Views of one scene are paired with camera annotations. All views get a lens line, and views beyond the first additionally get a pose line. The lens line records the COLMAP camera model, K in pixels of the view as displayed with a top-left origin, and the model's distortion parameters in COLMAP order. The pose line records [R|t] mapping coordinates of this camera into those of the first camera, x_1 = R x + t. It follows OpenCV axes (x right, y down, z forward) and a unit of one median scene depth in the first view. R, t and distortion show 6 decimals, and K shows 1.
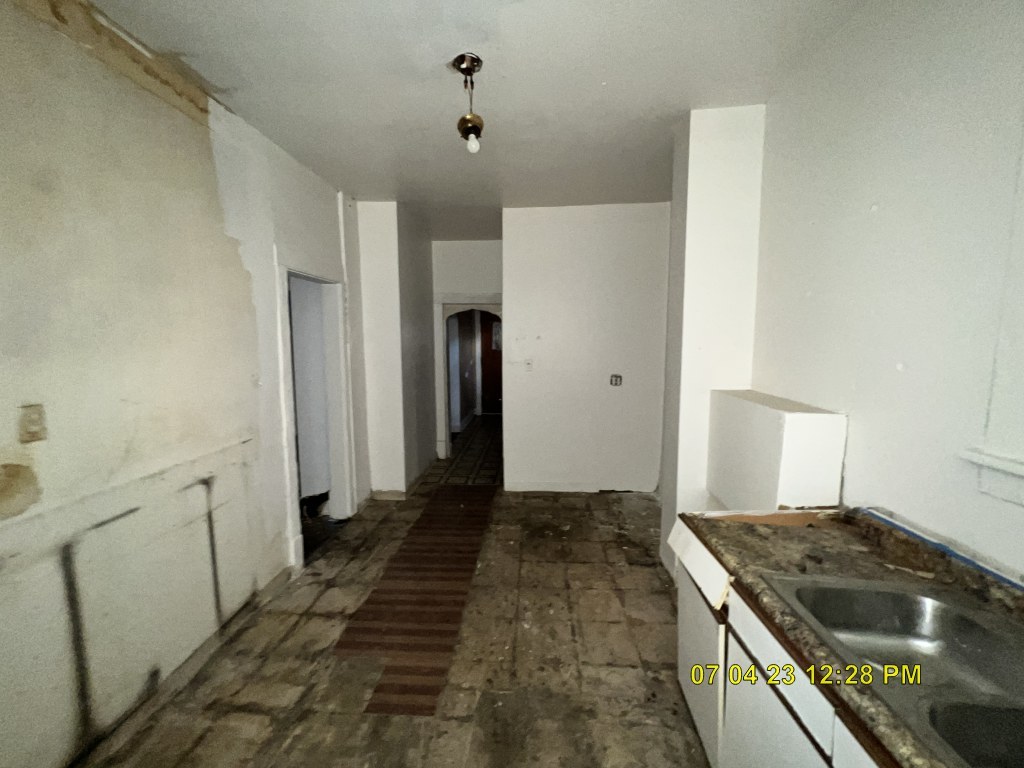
lens RADIAL K [[413.8, 0, 506.4], [0, 413.8, 384.8], [0, 0, 1]] dist [-0.001718, 0.000076]
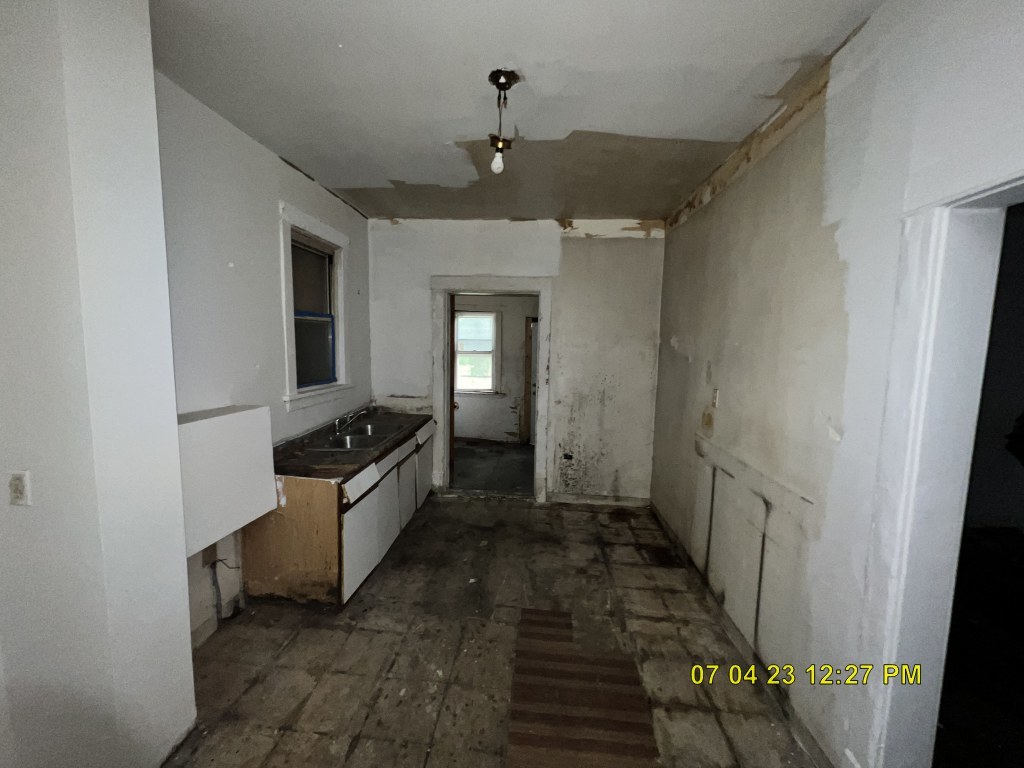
lens RADIAL K [[413.8, 0, 509.3], [0, 413.8, 381.3], [0, 0, 1]] dist [-0.001718, 0.000076]
pose [[-0.999792, -0.012138, 0.016379, -0.121905], [-0.008603, 0.979596, 0.200794, -0.246193], [-0.018482, 0.200611, -0.979497, 1.930411]]
